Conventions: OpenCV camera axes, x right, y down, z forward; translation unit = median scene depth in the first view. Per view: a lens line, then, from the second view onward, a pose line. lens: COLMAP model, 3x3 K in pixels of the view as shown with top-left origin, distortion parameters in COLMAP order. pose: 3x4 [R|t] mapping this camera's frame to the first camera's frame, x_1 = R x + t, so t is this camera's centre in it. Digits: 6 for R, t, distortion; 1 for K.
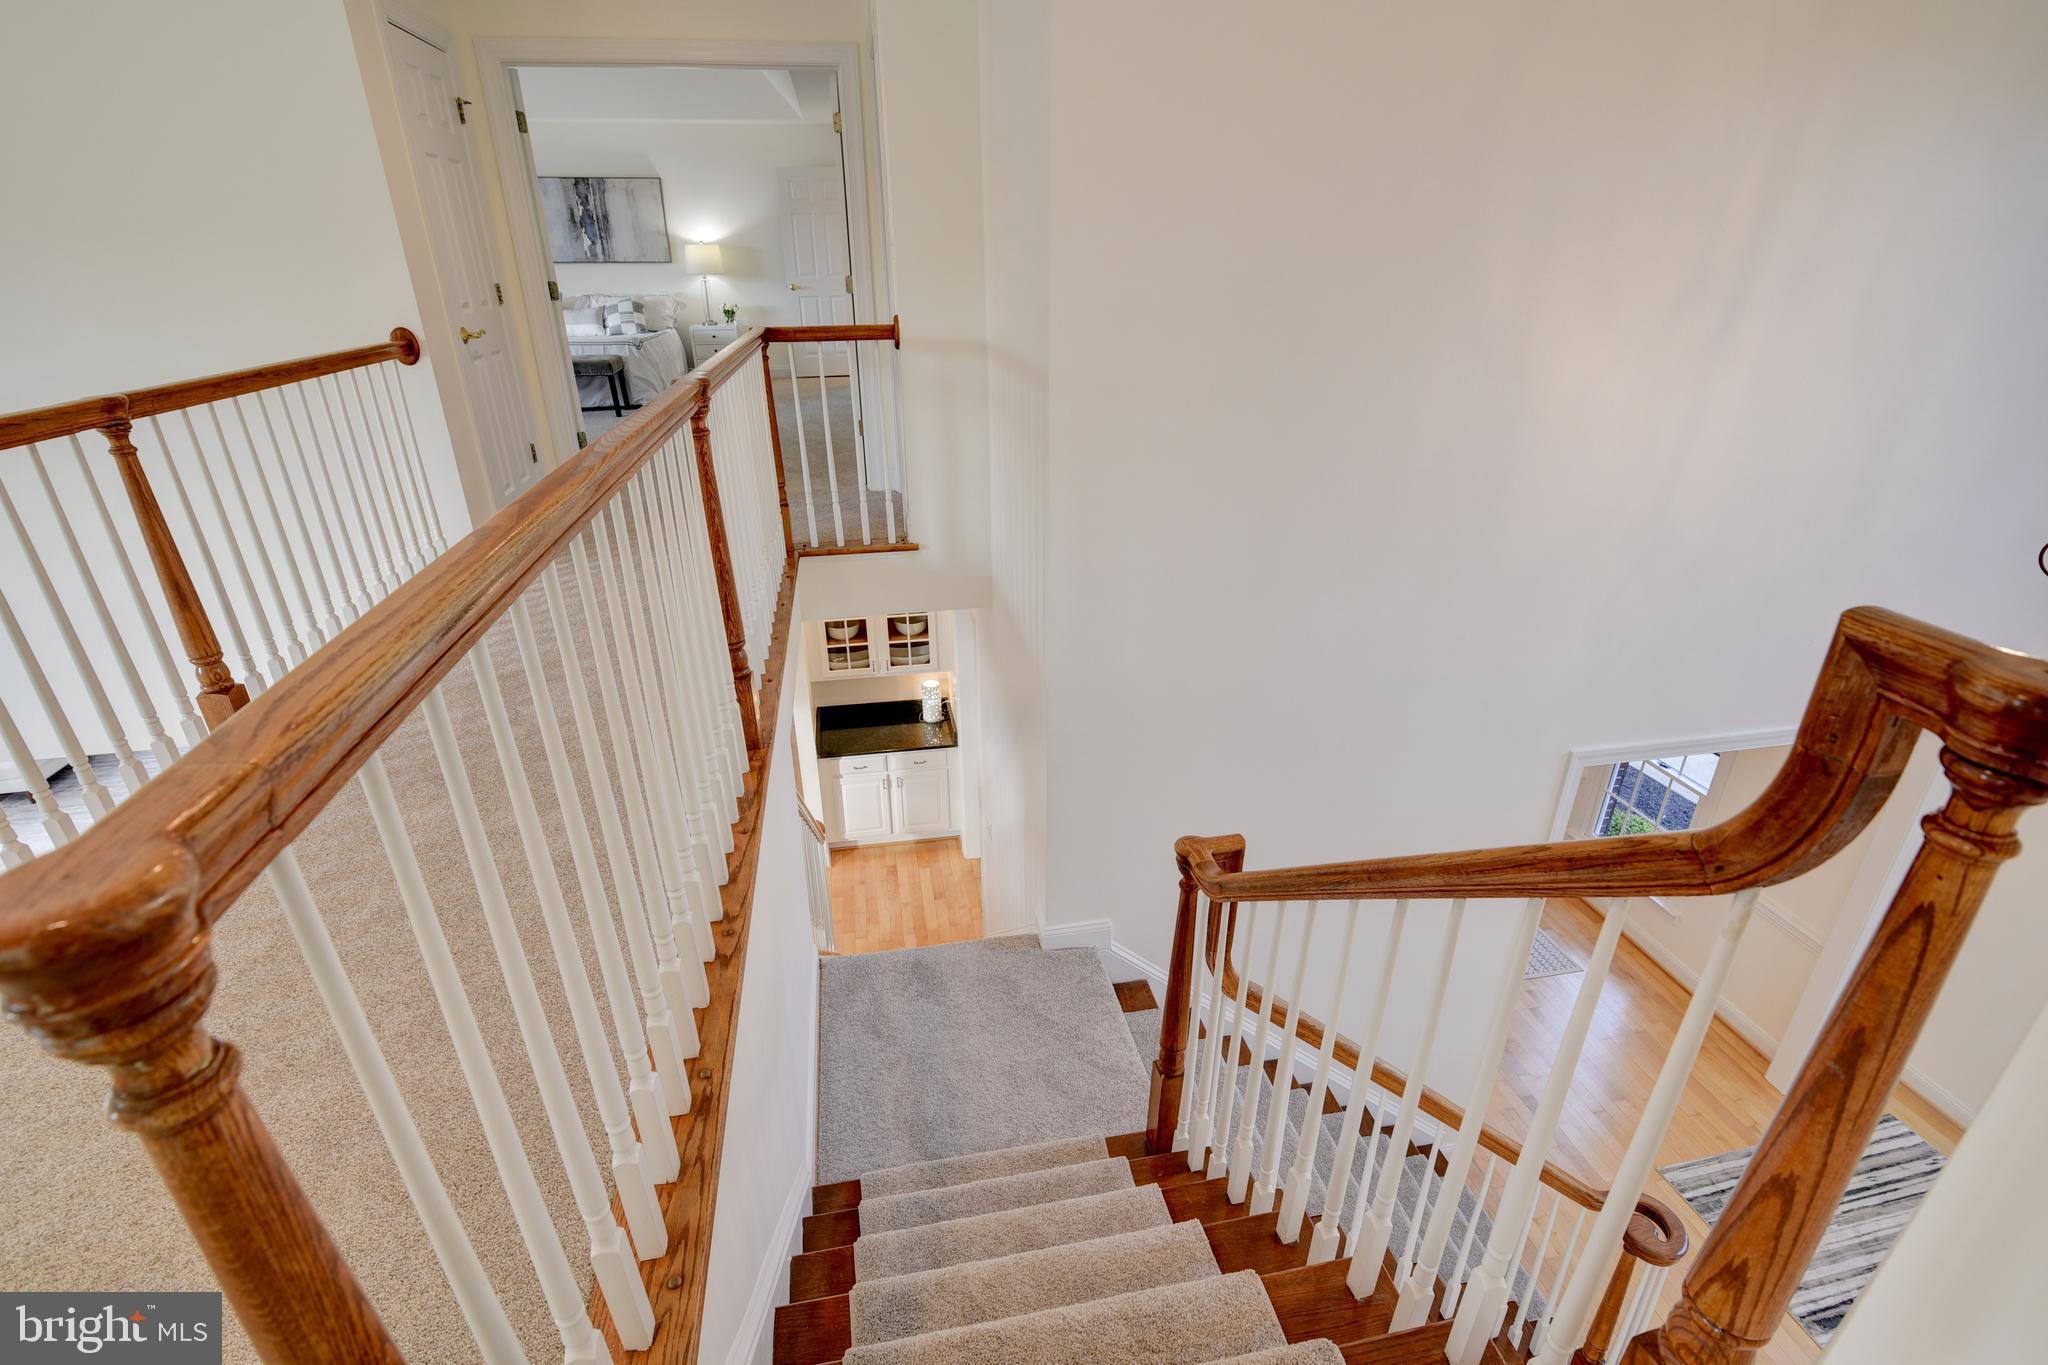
lens RADIAL K [[943.4, 0, 1035.9], [0, 943.4, 697.4], [0, 0, 1]] dist [-0.031484, -0.000141]
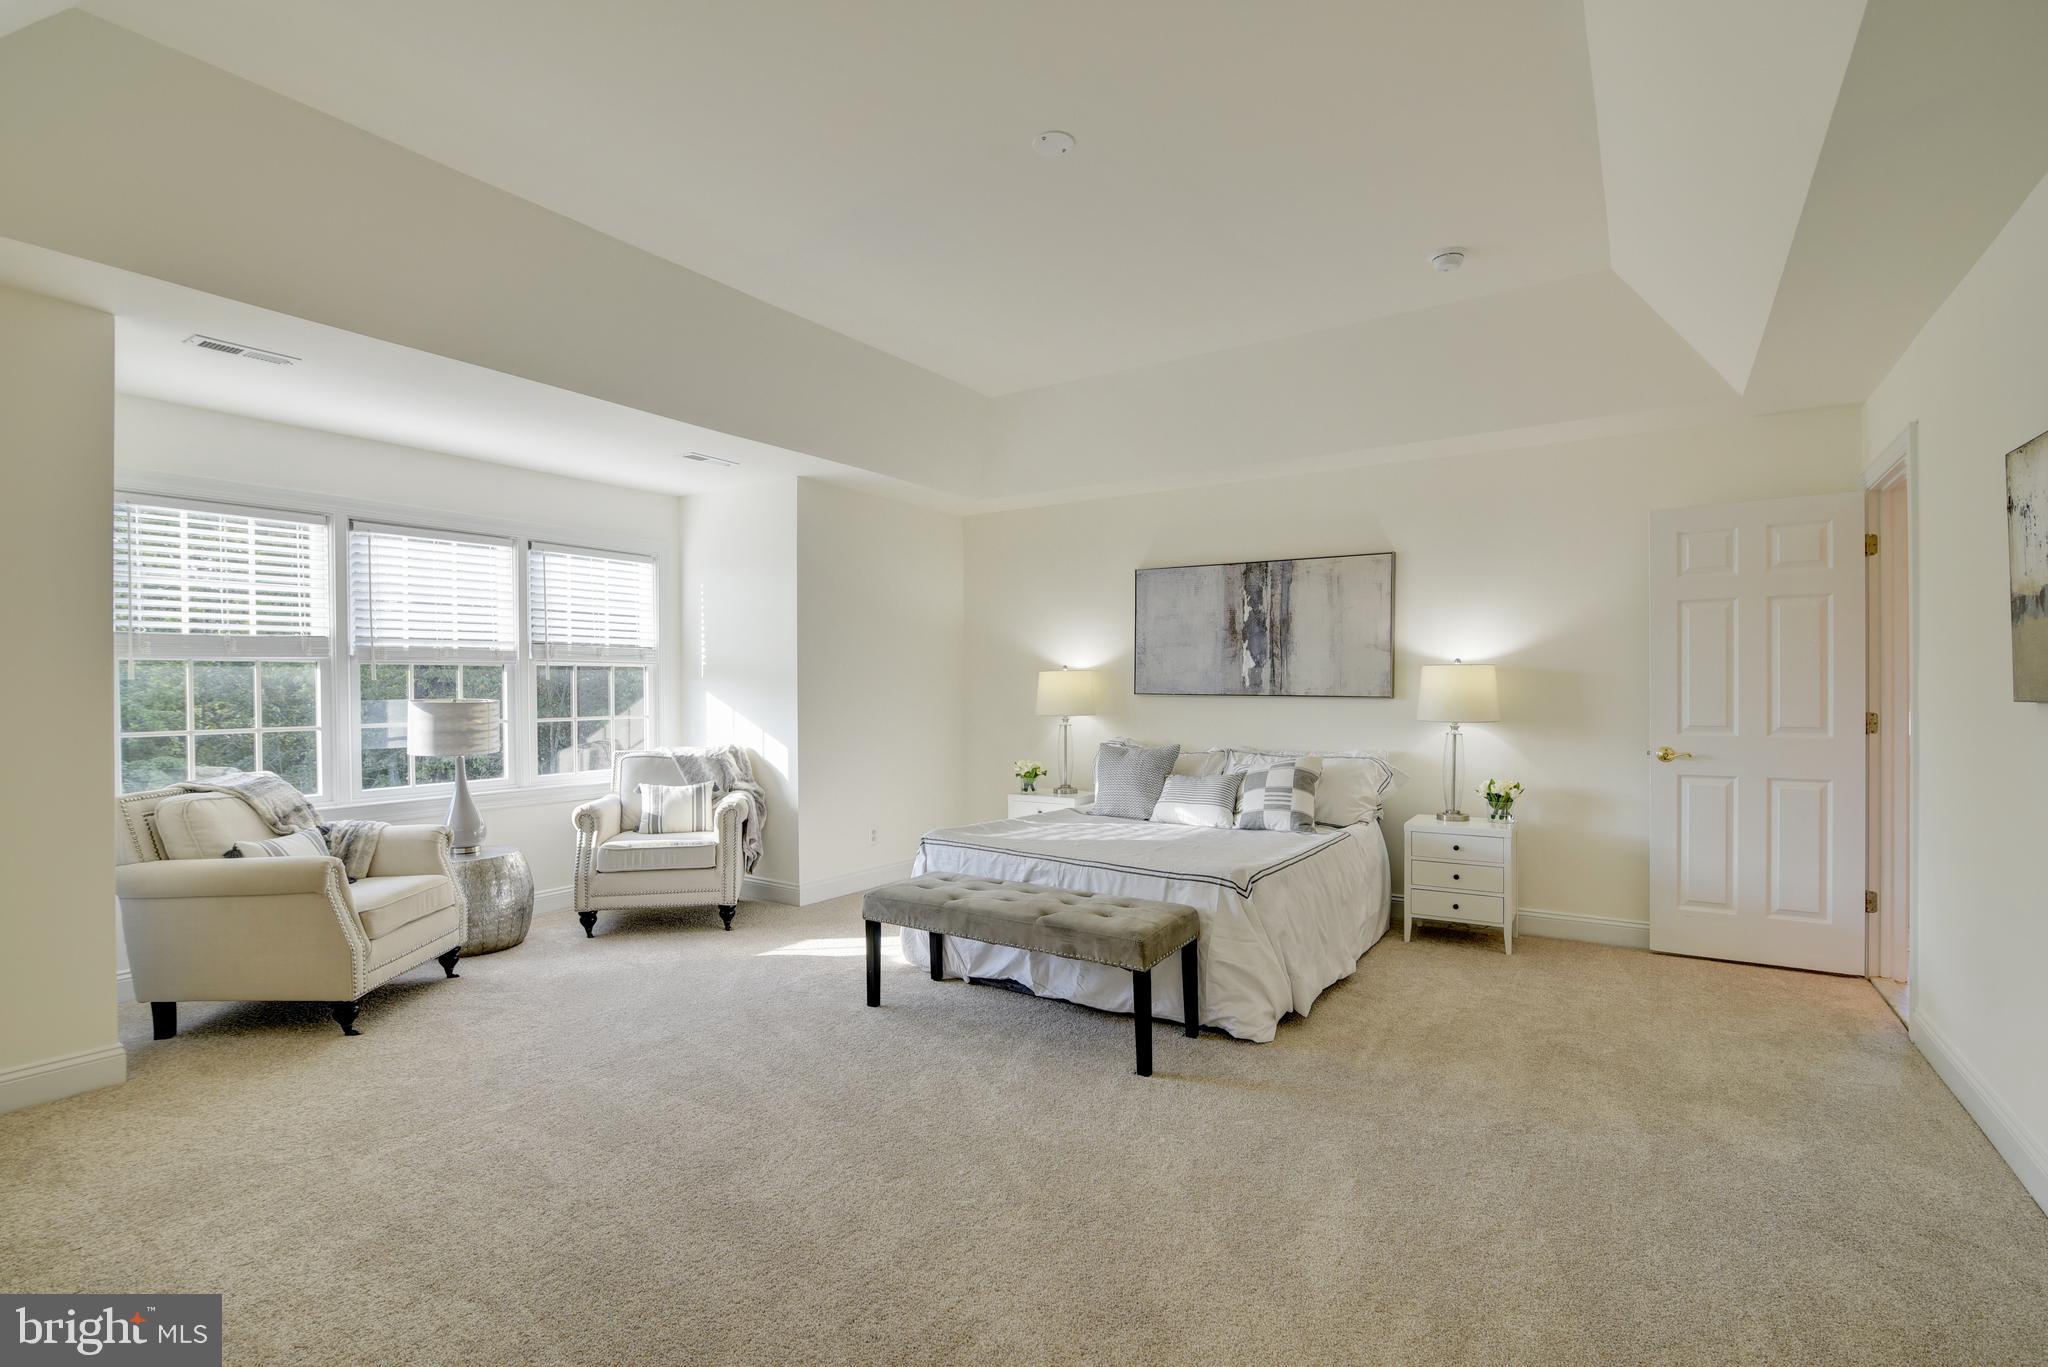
lens RADIAL K [[960.8, 0, 1024.0], [0, 960.8, 683.5], [0, 0, 1]] dist [0.013391, -0.000017]
pose [[0.712535, -0.002330, -0.701633, -0.167100], [-0.293033, 0.907619, -0.300599, -0.262144], [0.637516, 0.419789, 0.646027, 0.539027]]
